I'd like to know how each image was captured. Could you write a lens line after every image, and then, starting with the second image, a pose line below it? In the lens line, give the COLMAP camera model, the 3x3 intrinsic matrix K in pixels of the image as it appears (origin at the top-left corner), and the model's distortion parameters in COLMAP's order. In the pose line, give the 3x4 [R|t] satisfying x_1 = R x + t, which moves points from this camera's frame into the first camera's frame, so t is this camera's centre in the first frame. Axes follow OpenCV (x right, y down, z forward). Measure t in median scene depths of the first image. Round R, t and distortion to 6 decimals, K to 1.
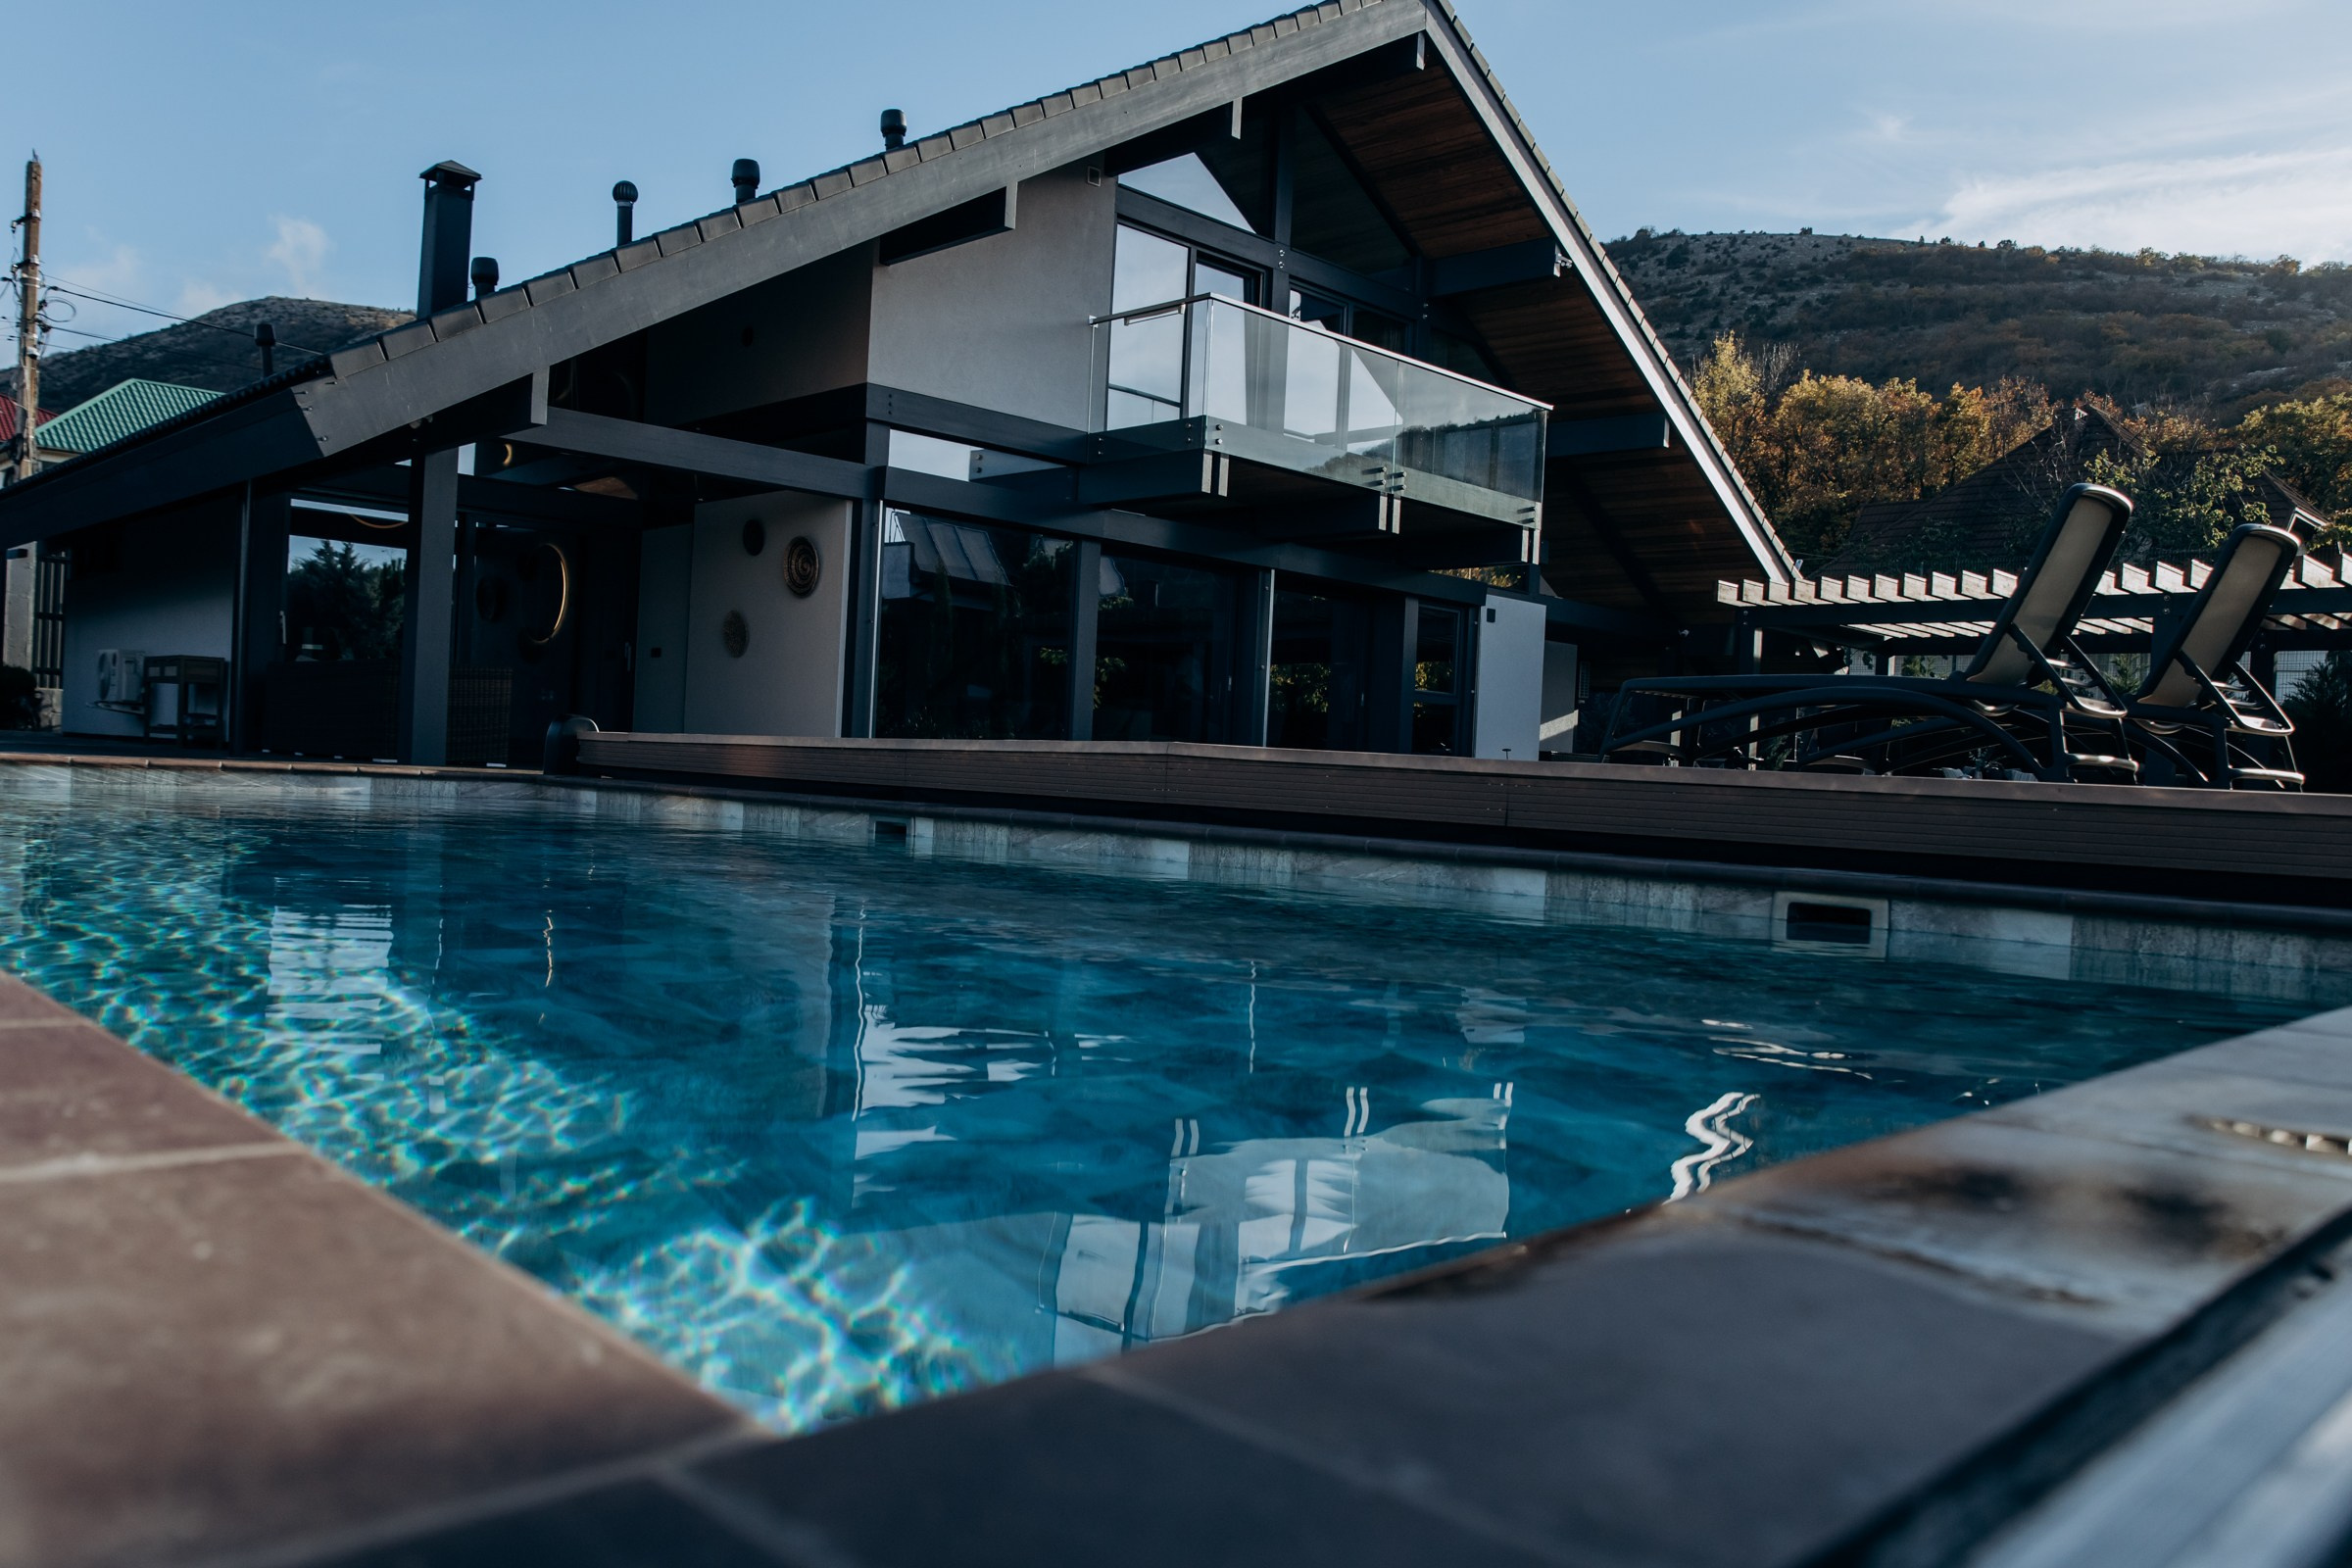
lens RADIAL K [[1738.4, 0, 1084.7], [0, 1738.4, 818.2], [0, 0, 1]] dist [-0.112926, 0.092168]
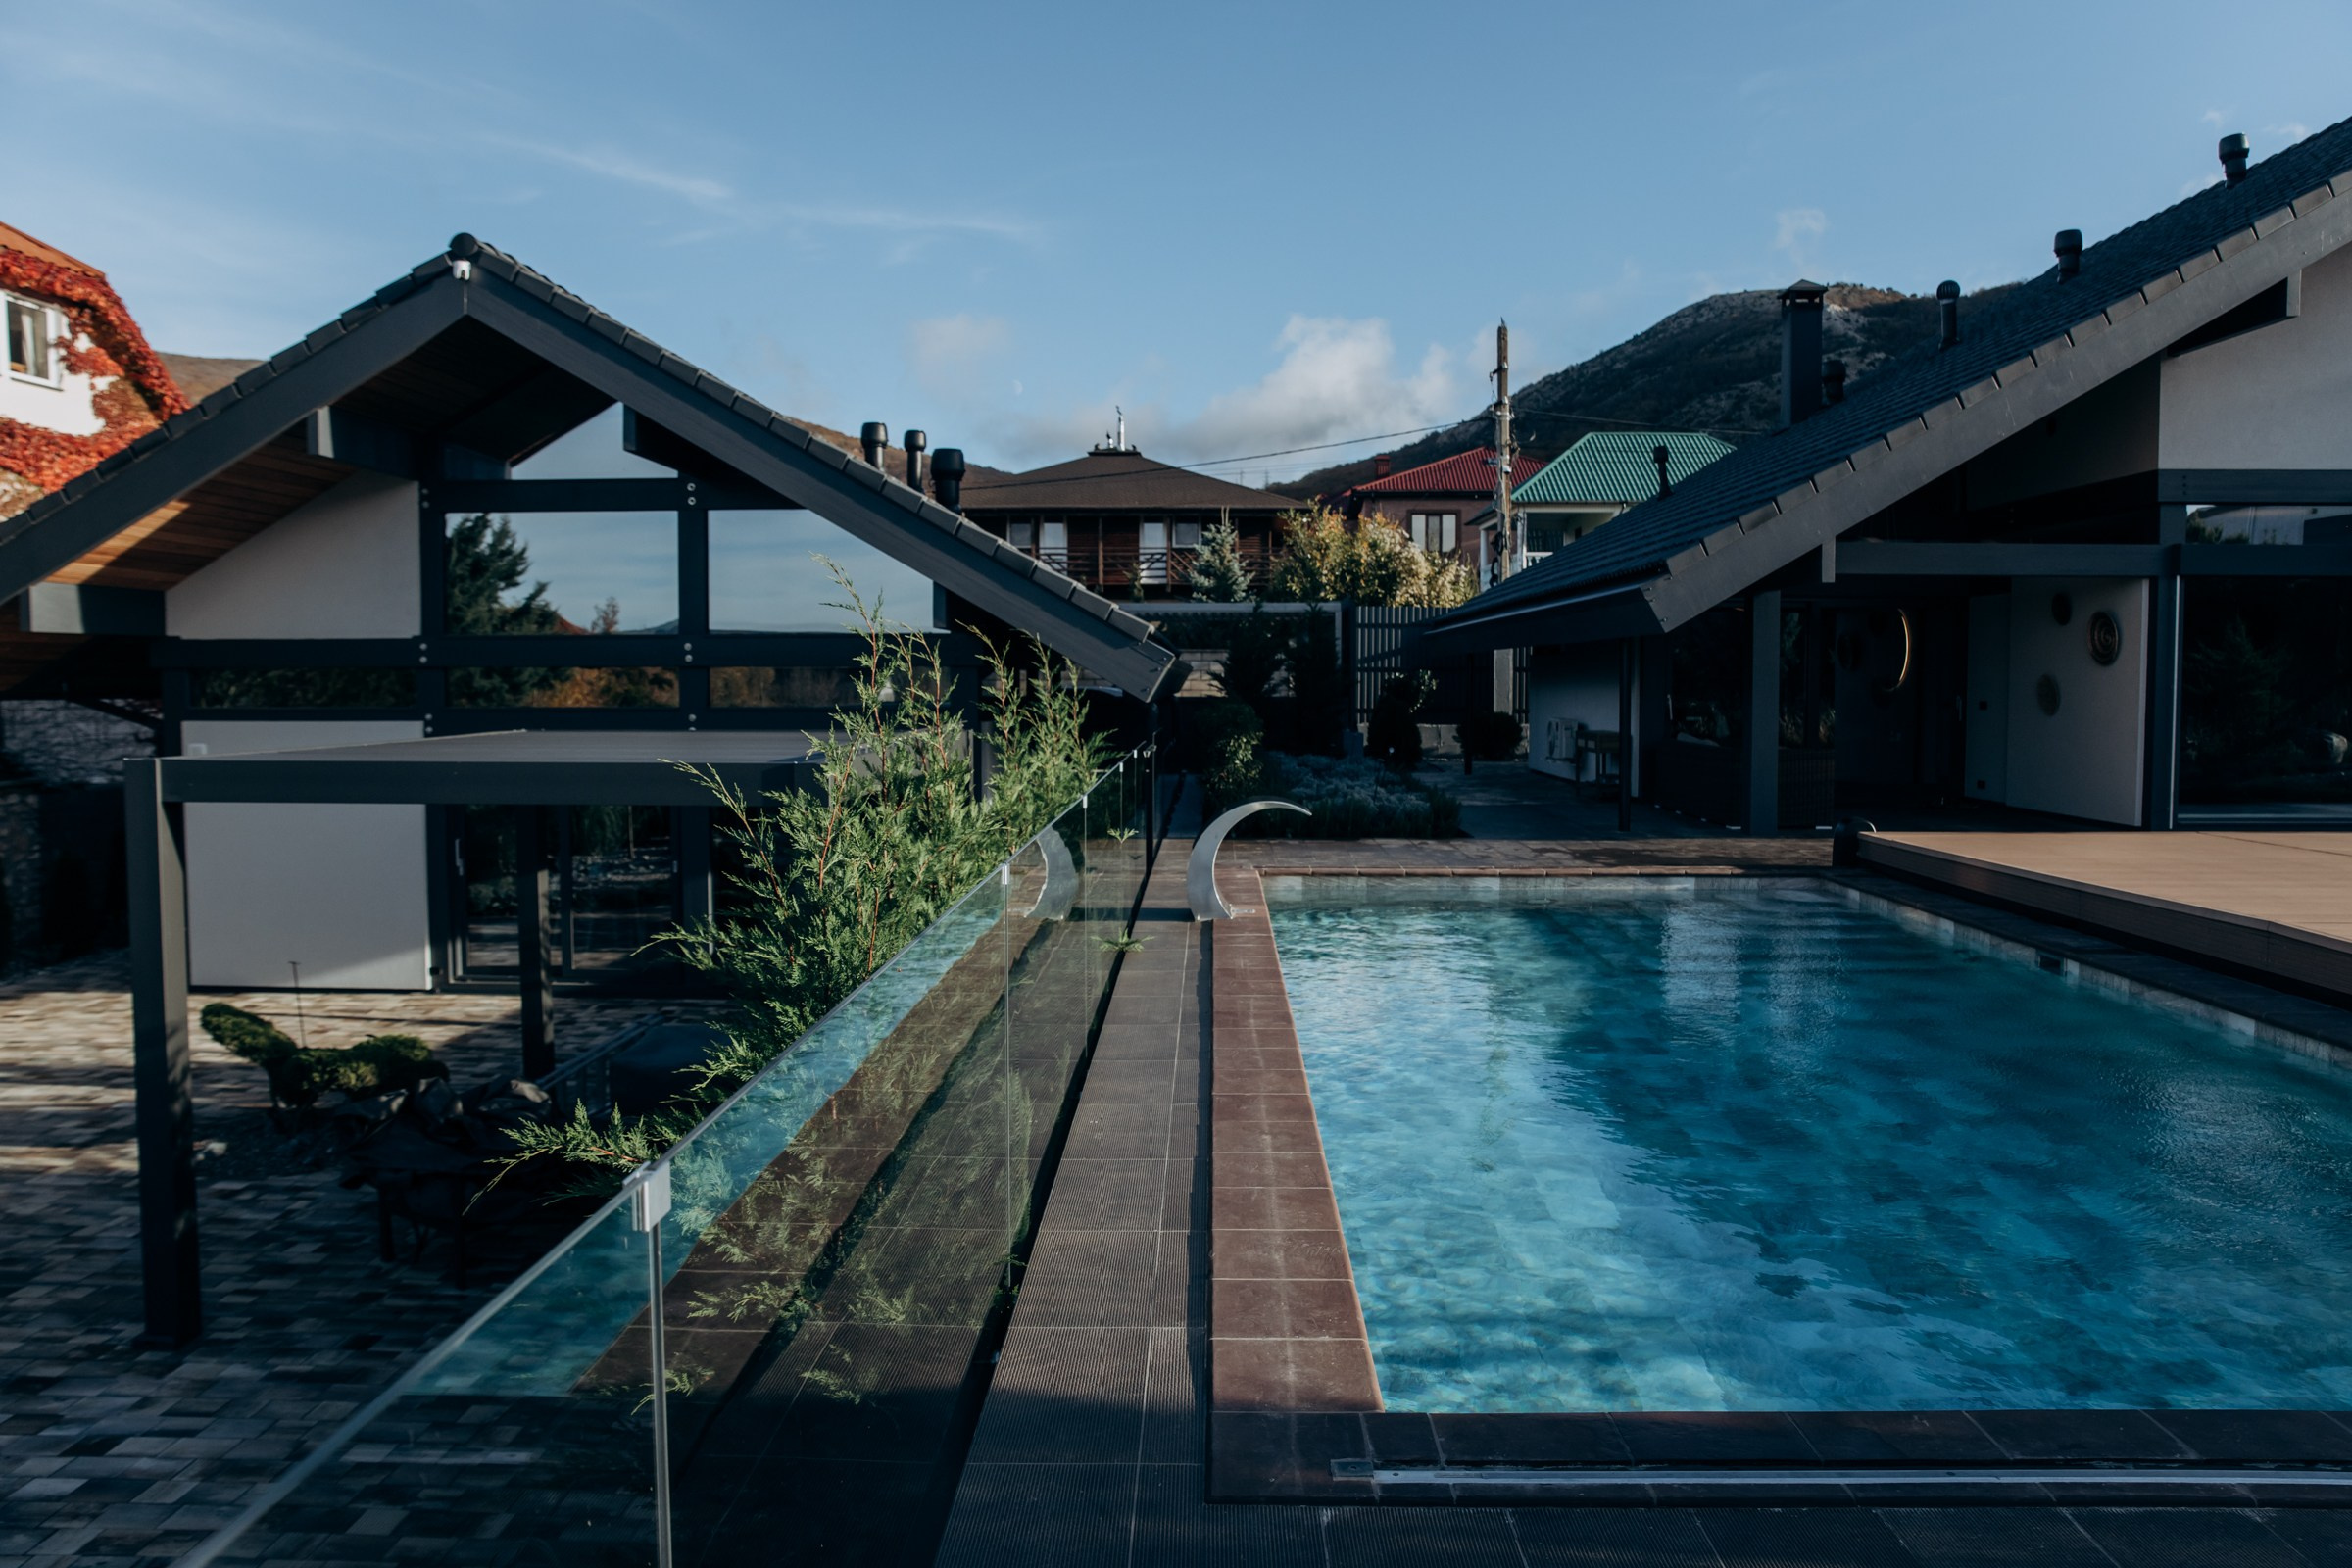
lens RADIAL K [[1640.7, 0, 1176.0], [0, 1640.7, 784.0], [0, 0, 1]] dist [-0.111087, 0.089612]
pose [[0.710003, -0.005551, -0.704177, 0.124742], [0.022782, 0.999627, 0.015091, -0.075376], [0.703831, -0.026757, 0.709864, -0.136999]]
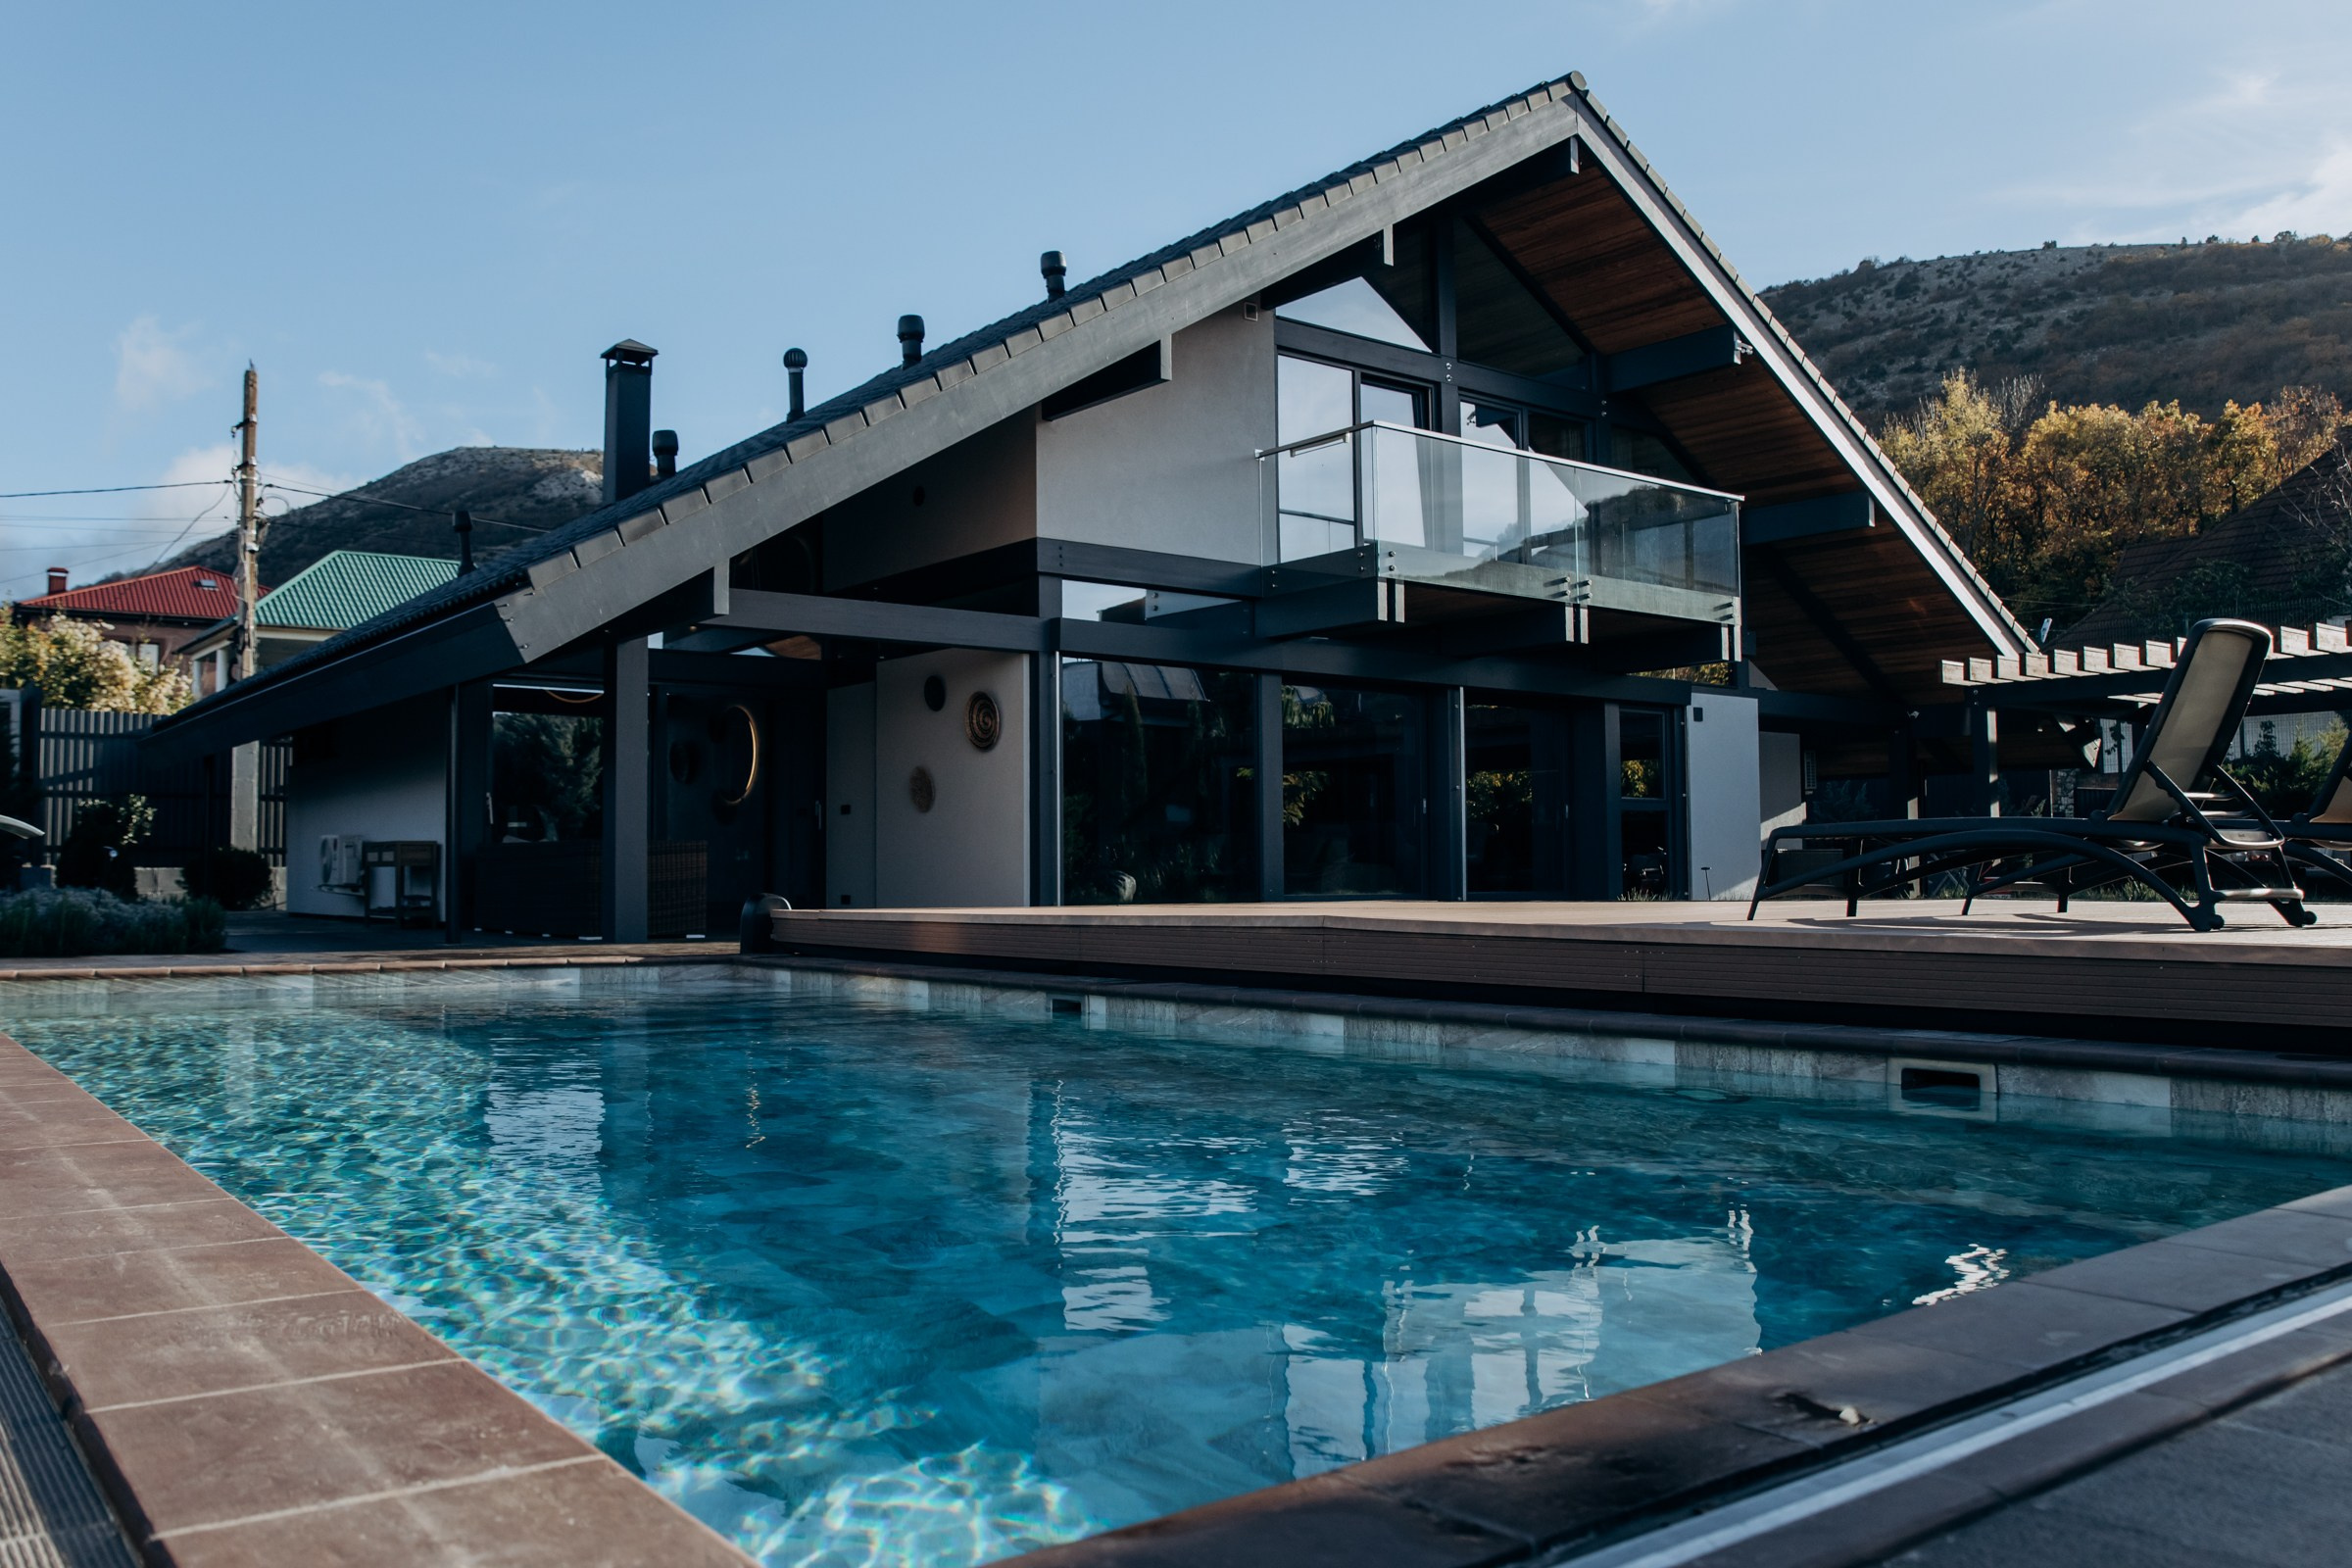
lens RADIAL K [[1838.5, 0, 1065.8], [0, 1838.5, 789.1], [0, 0, 1]] dist [-0.115350, 0.092972]
pose [[0.990042, -0.059703, -0.127487, 0.017223], [0.049874, 0.995630, -0.078946, -0.017437], [0.131643, 0.071802, 0.988693, -0.047408]]
